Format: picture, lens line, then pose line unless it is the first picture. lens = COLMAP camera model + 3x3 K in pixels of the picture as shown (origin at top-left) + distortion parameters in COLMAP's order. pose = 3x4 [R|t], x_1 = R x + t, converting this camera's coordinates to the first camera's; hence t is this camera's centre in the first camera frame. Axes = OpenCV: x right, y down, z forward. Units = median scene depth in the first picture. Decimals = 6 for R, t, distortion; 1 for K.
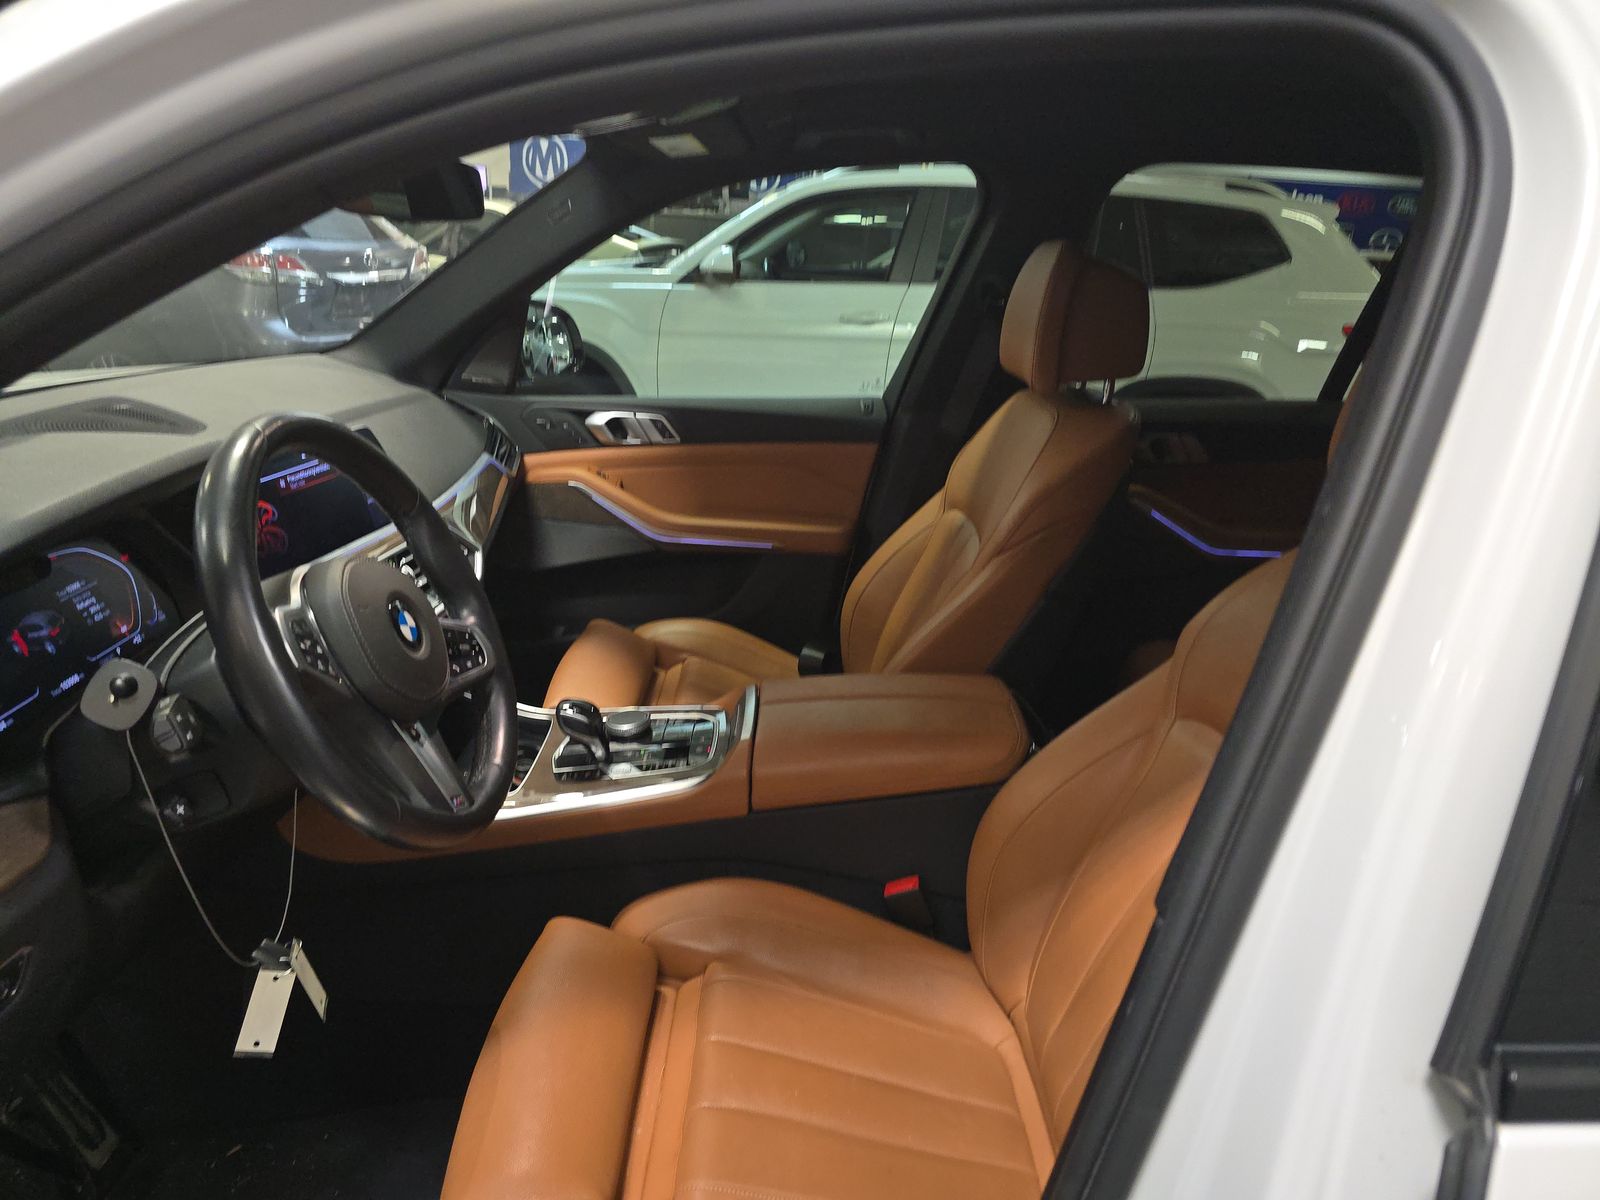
lens RADIAL K [[1081.0, 0, 828.8], [0, 1081.0, 632.5], [0, 0, 1]] dist [0.052293, -0.055482]
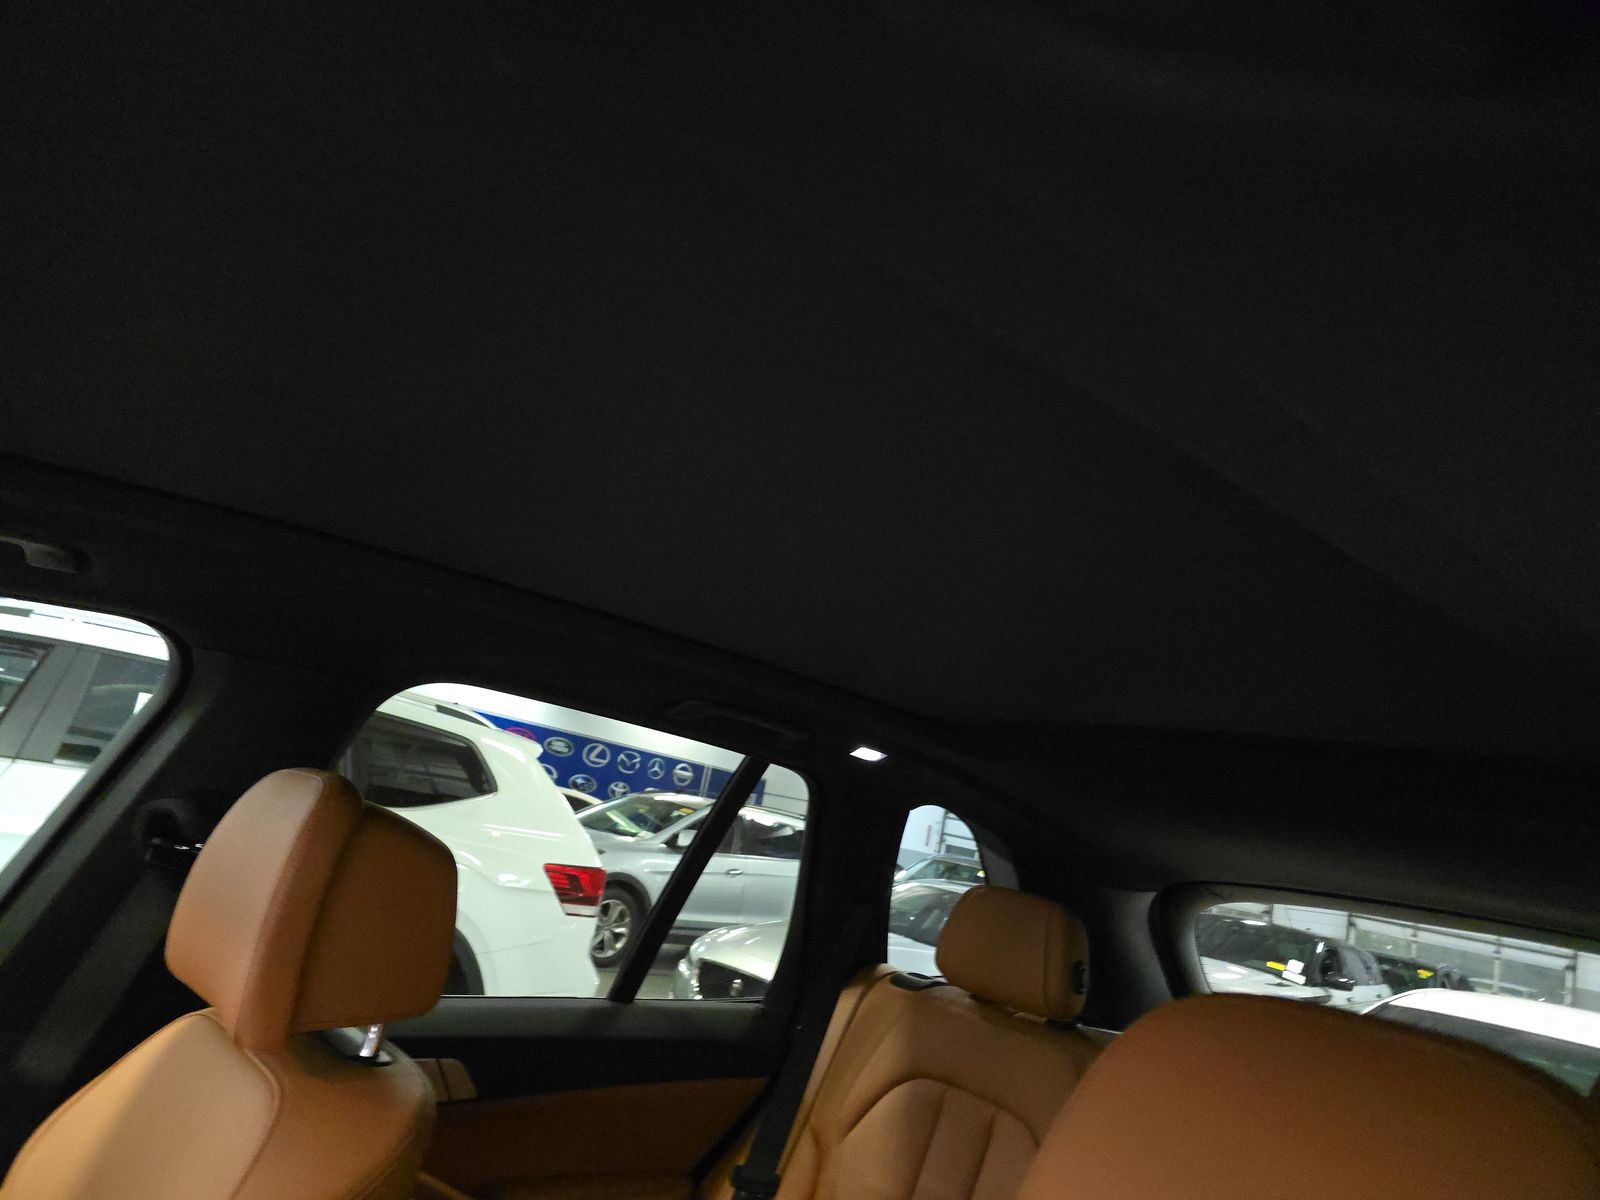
lens RADIAL K [[1081.0, 0, 828.8], [0, 1081.0, 632.5], [0, 0, 1]] dist [0.052293, -0.055482]
pose [[0.751907, 0.219488, 0.621660, 0.010699], [0.076976, 0.907275, -0.413433, -0.054482], [-0.654760, 0.358716, 0.665291, 0.131094]]
